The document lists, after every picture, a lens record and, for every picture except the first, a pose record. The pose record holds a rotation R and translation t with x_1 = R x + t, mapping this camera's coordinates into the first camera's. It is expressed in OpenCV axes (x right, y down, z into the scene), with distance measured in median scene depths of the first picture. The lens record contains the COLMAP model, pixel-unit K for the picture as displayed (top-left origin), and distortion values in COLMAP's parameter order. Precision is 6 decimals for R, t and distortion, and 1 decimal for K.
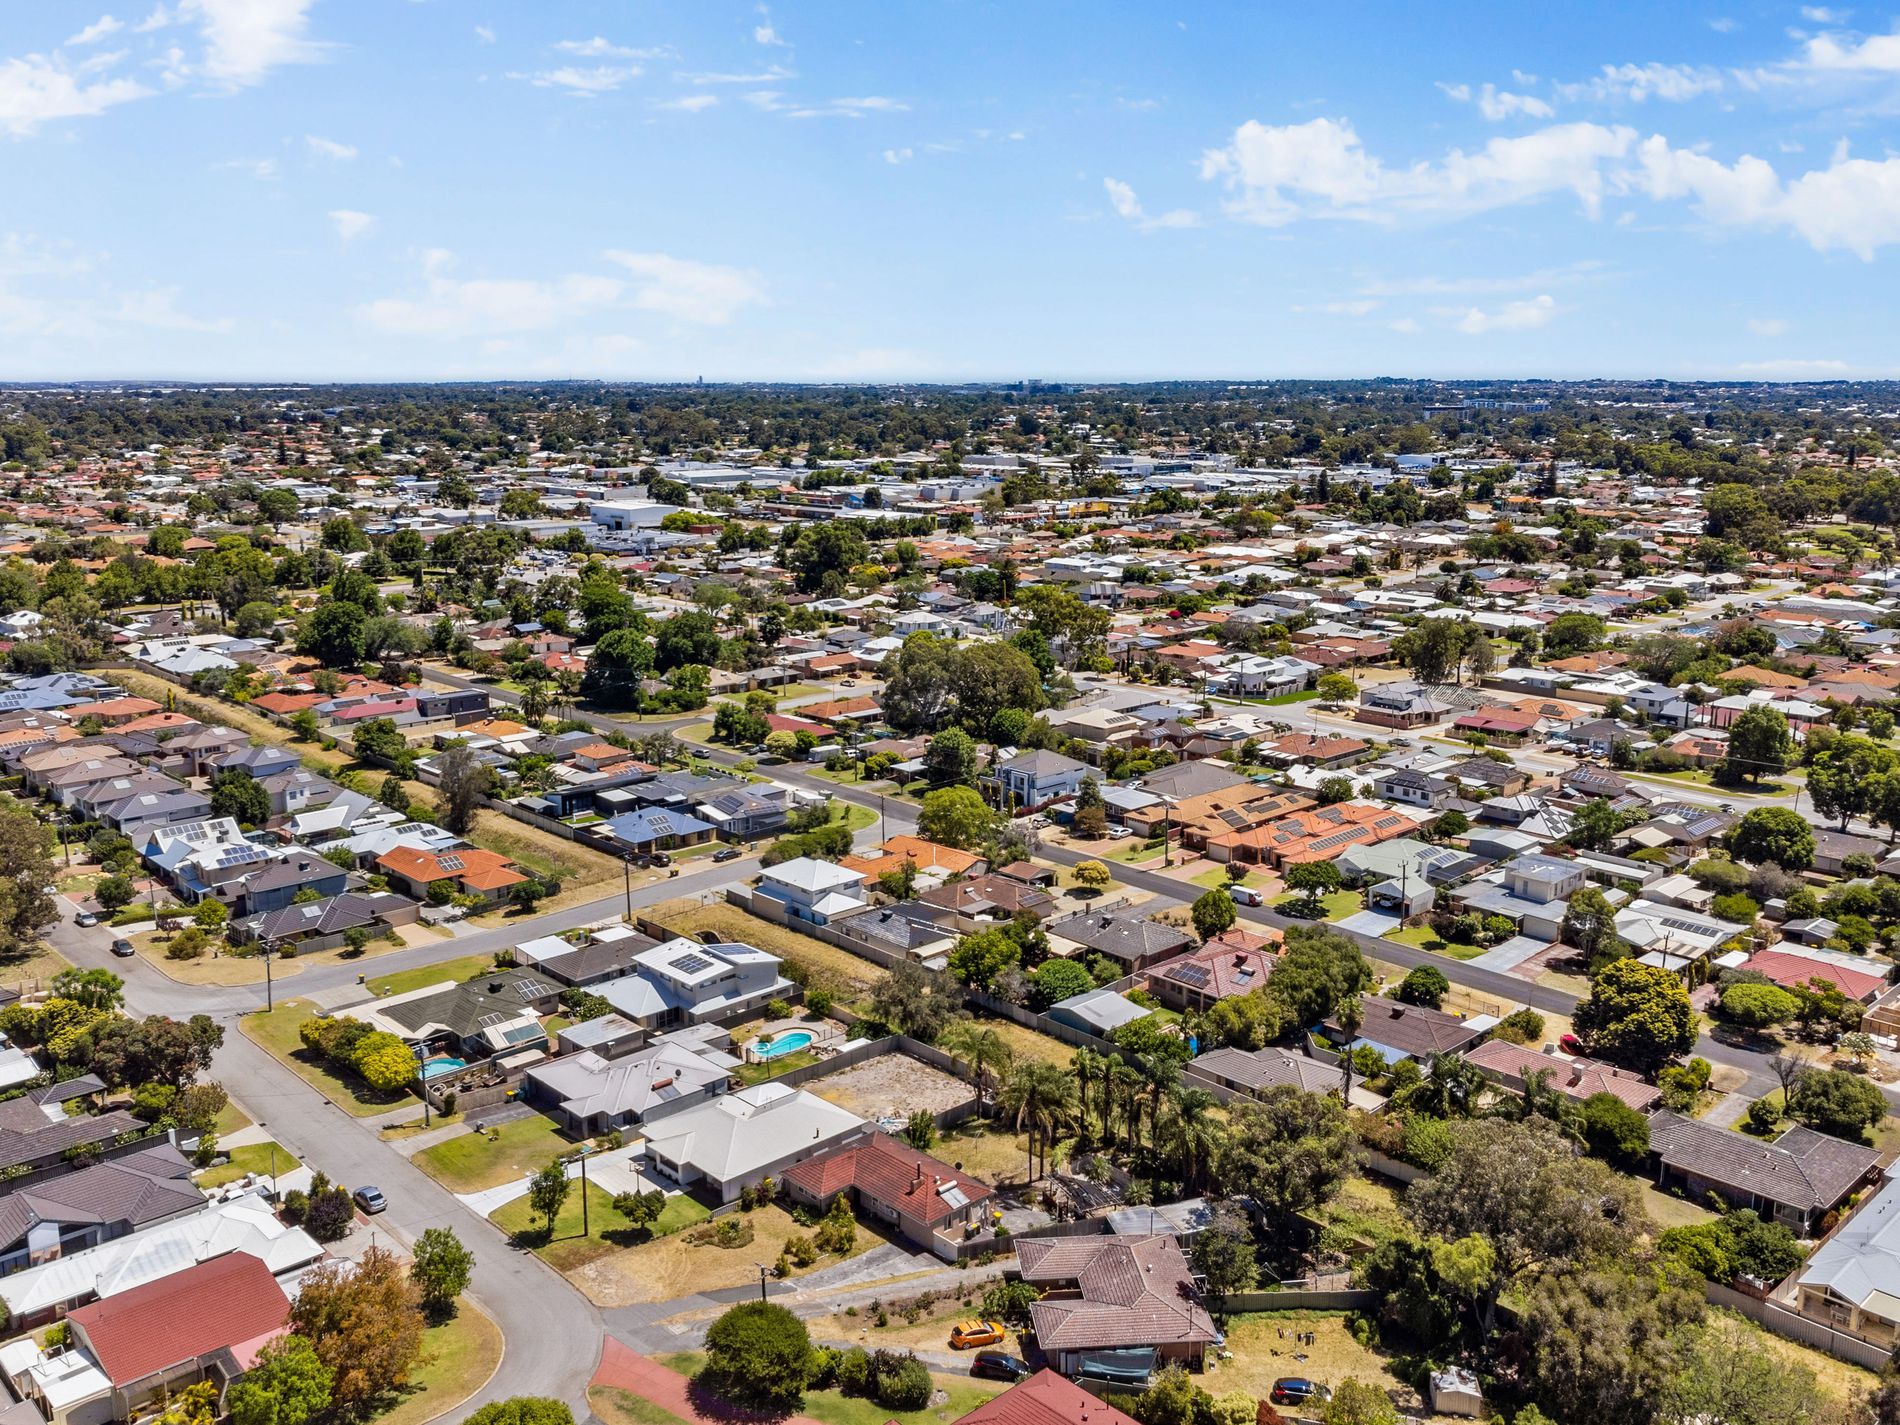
lens RADIAL K [[1601.1, 0, 918.6], [0, 1601.1, 707.2], [0, 0, 1]] dist [0.074741, -0.153784]
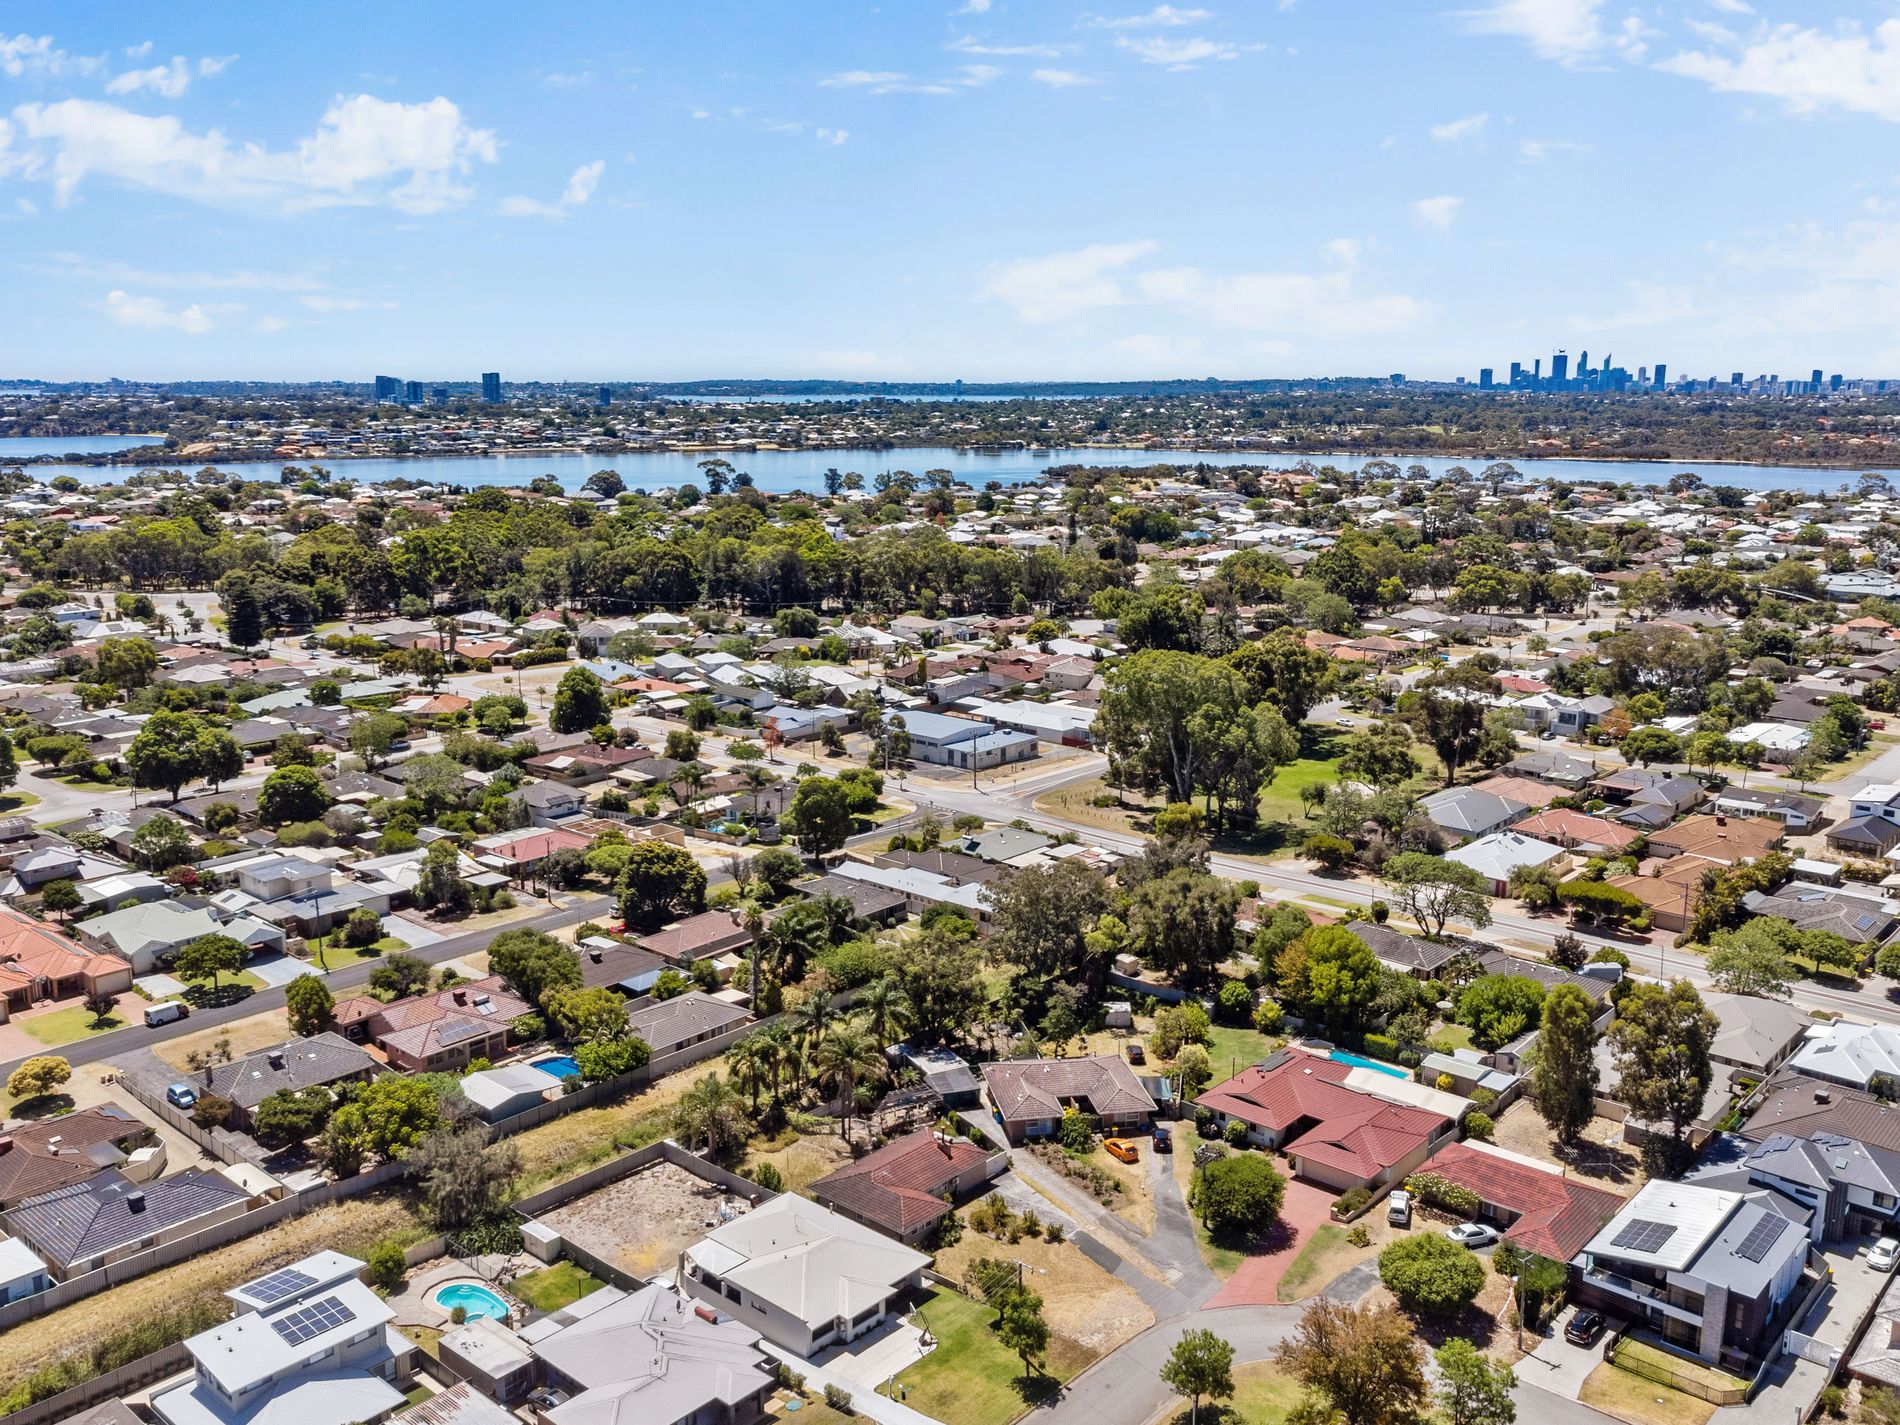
lens RADIAL K [[1629.6, 0, 939.9], [0, 1629.6, 692.0], [0, 0, 1]] dist [0.115140, -0.351212]
pose [[-0.100752, -0.185663, 0.977434, -0.629789], [0.199286, 0.958757, 0.202658, -0.131849], [-0.974748, 0.215207, -0.059597, 0.635359]]
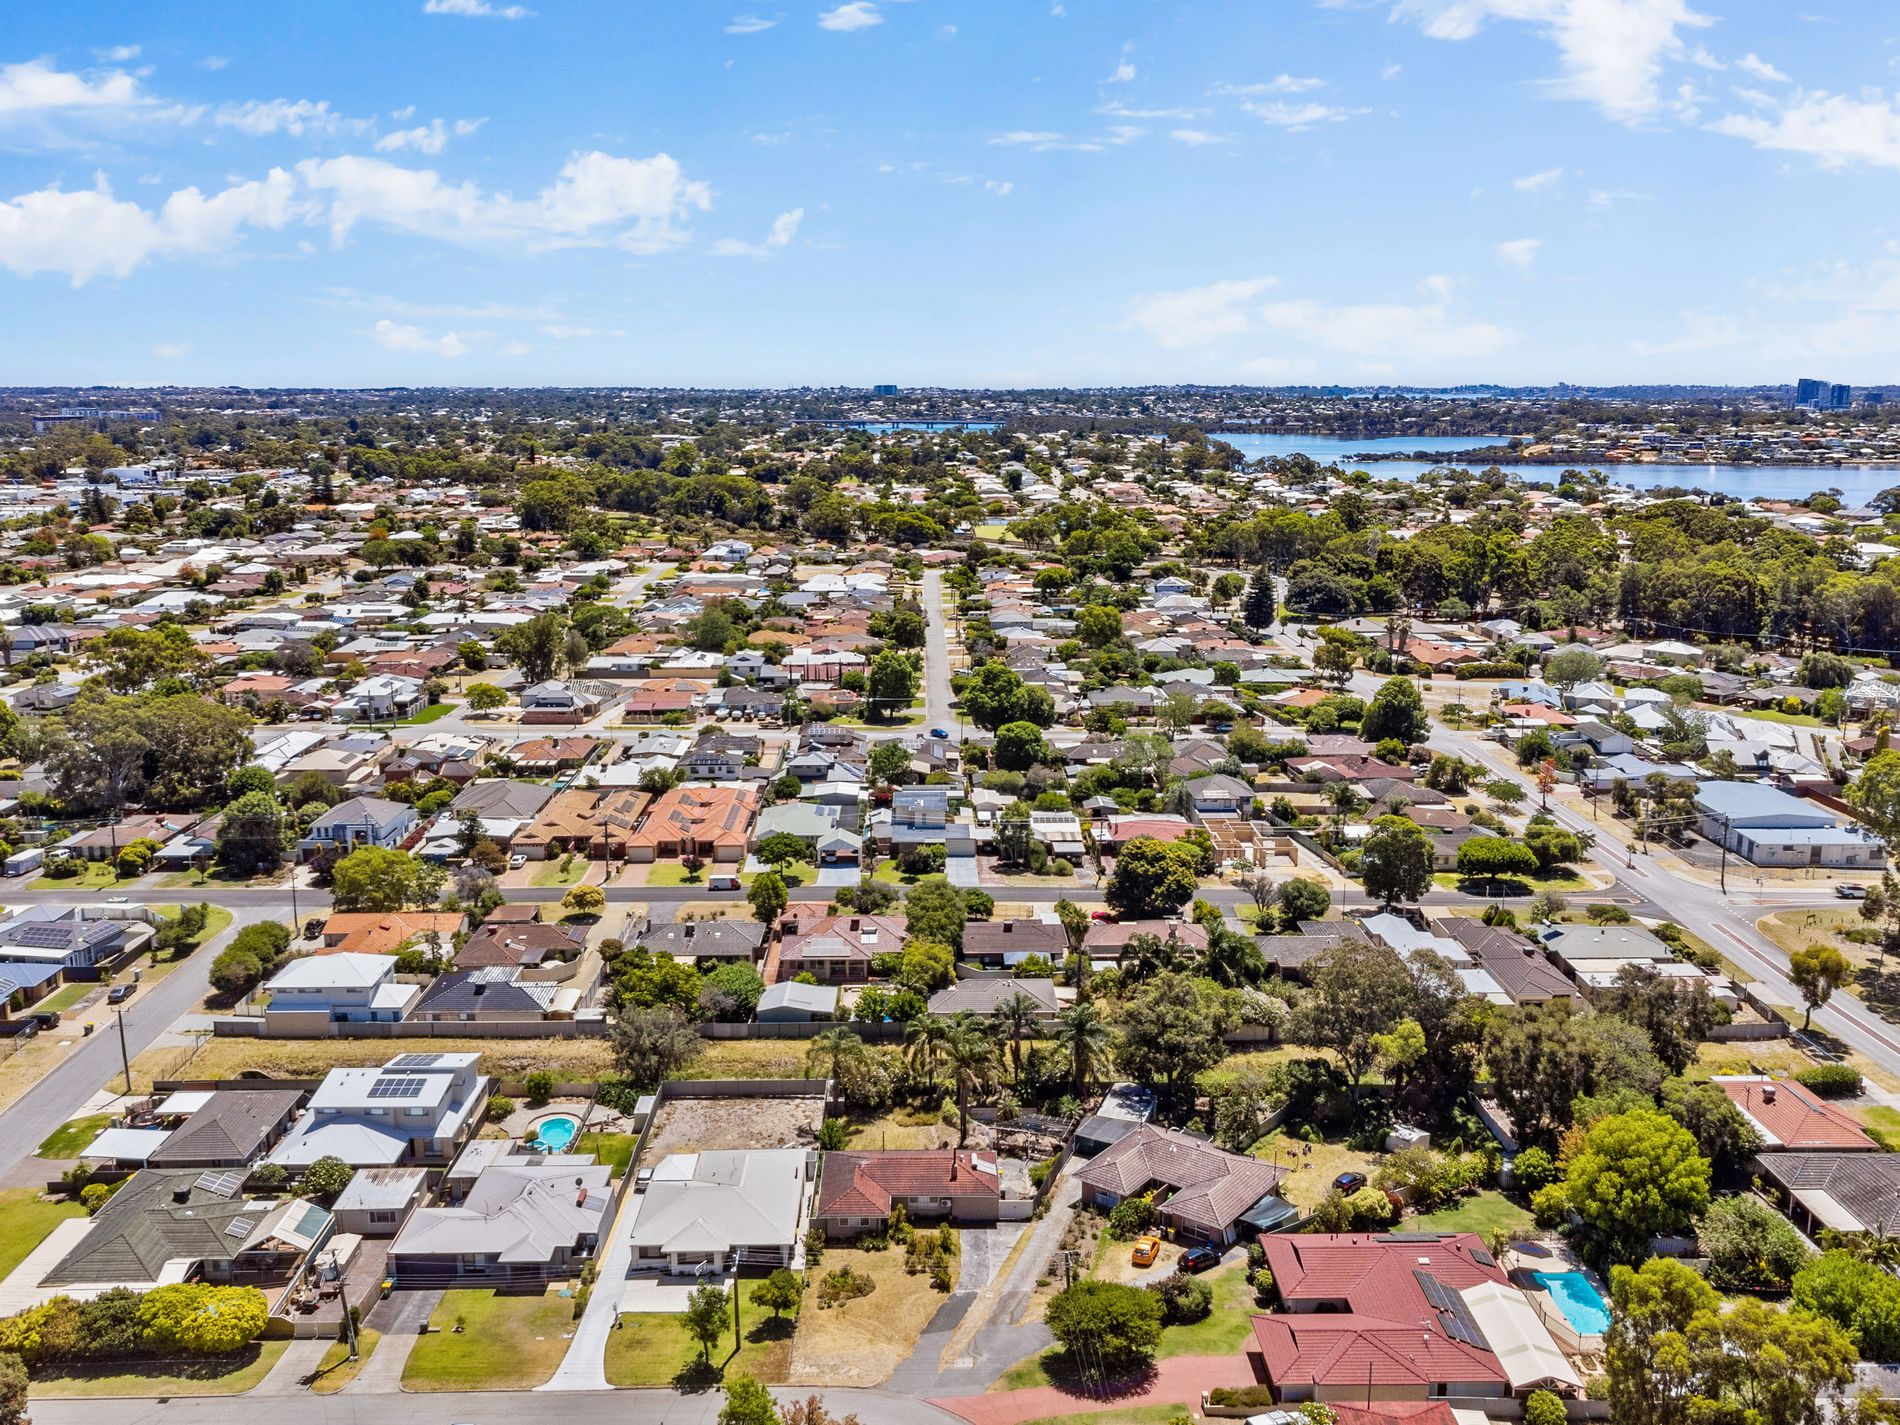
lens RADIAL K [[1629.6, 0, 939.9], [0, 1629.6, 692.0], [0, 0, 1]] dist [0.115140, -0.351212]
pose [[0.666310, -0.137544, 0.732879, -0.463069], [0.149469, 0.987529, 0.049444, -0.035570], [-0.730541, 0.076597, 0.678559, 0.173788]]
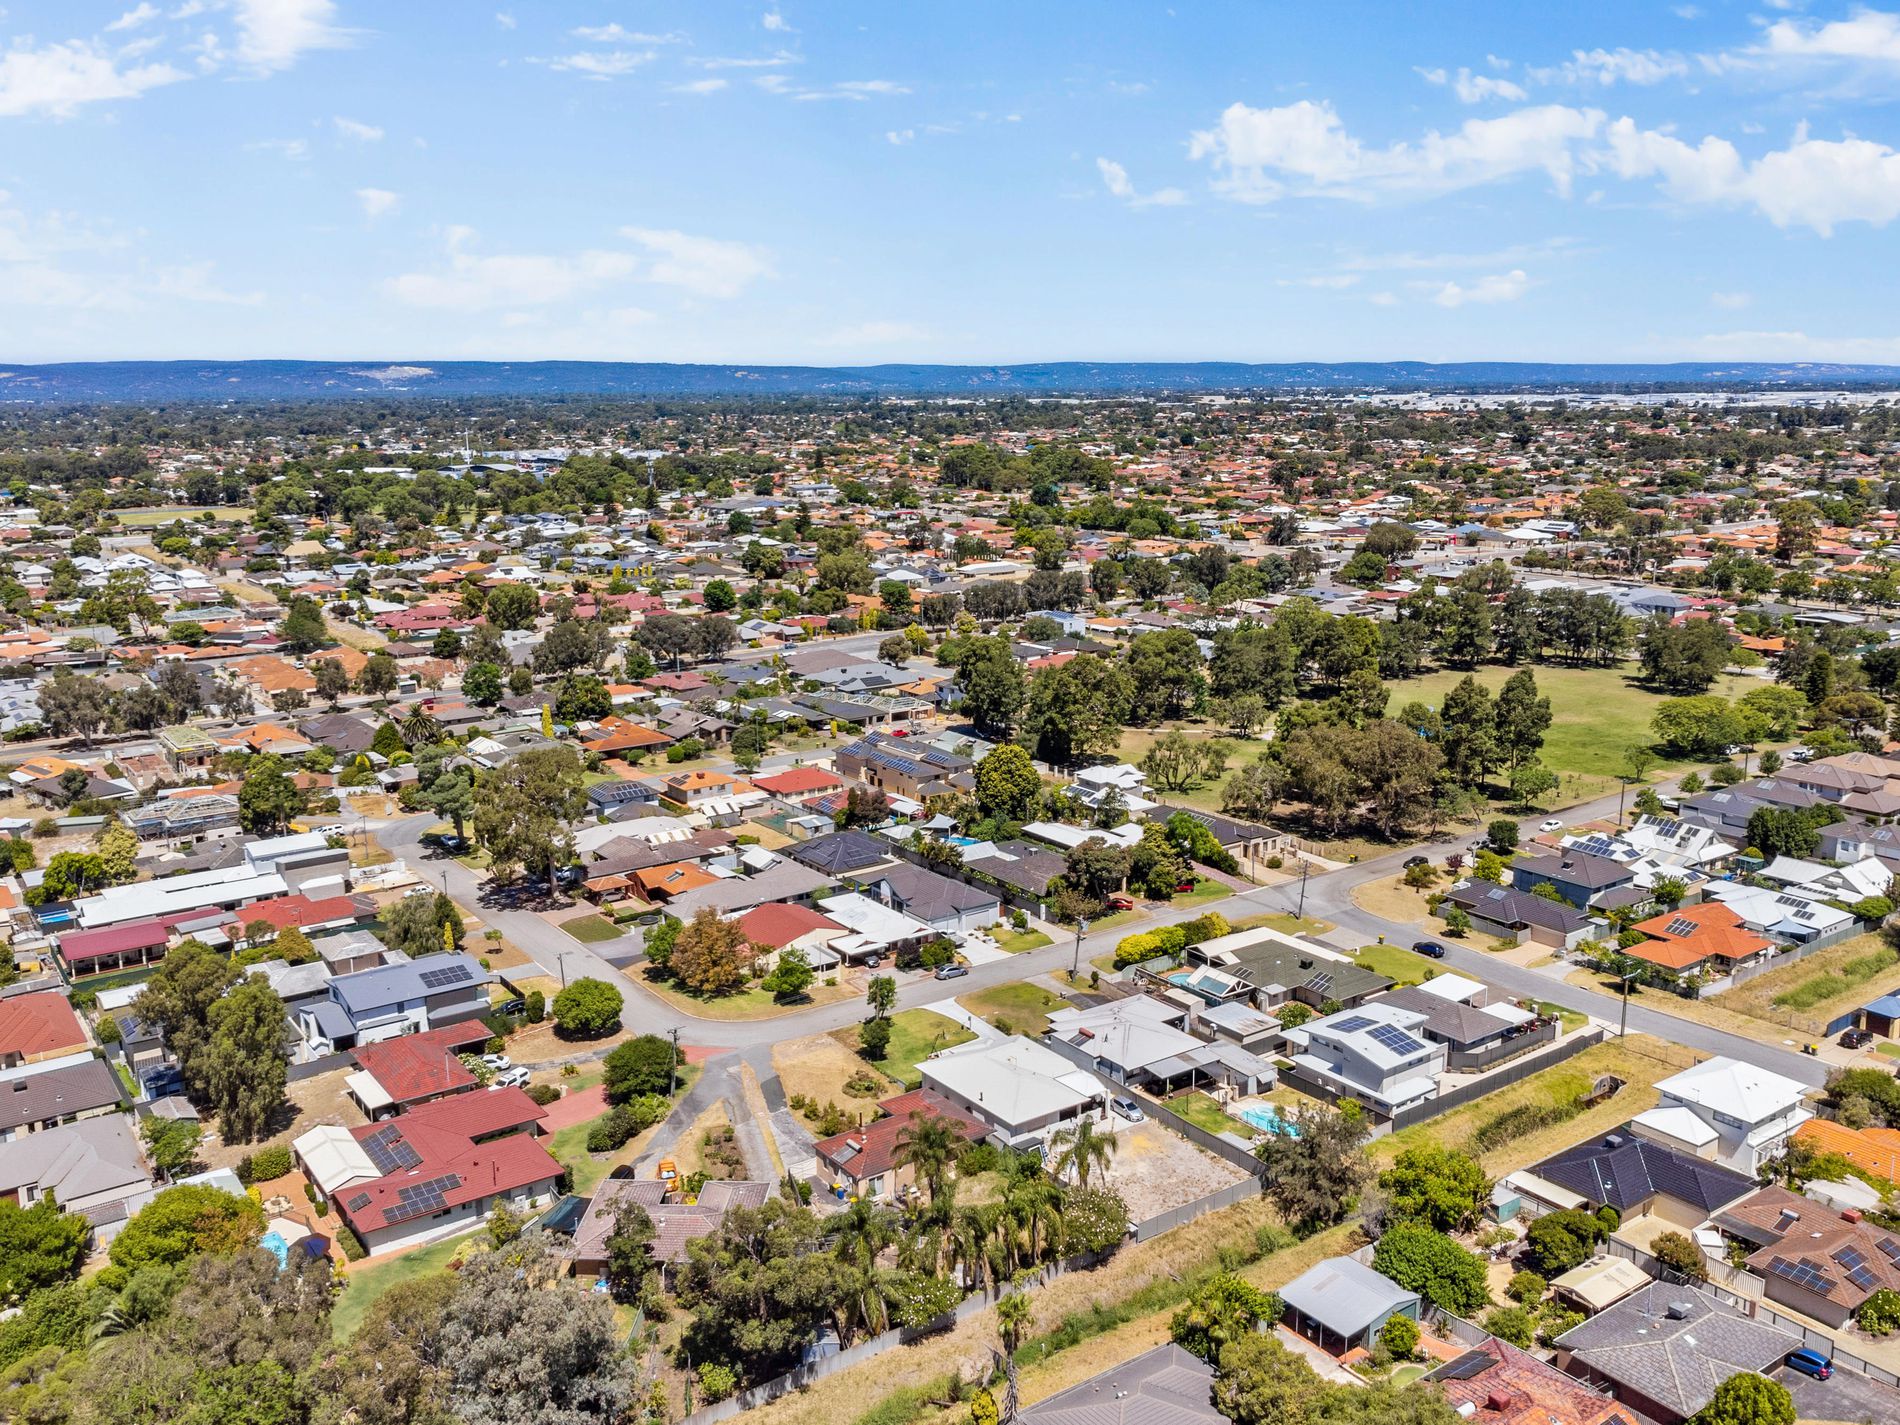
lens RADIAL K [[1578.4, 0, 950.0], [0, 1578.4, 712.5], [0, 0, 1]] dist [0.064094, -0.102897]
pose [[-0.129839, 0.201986, -0.970744, 0.613404], [-0.191082, 0.955582, 0.224389, -0.141329], [0.972949, 0.214626, -0.085476, 0.691274]]
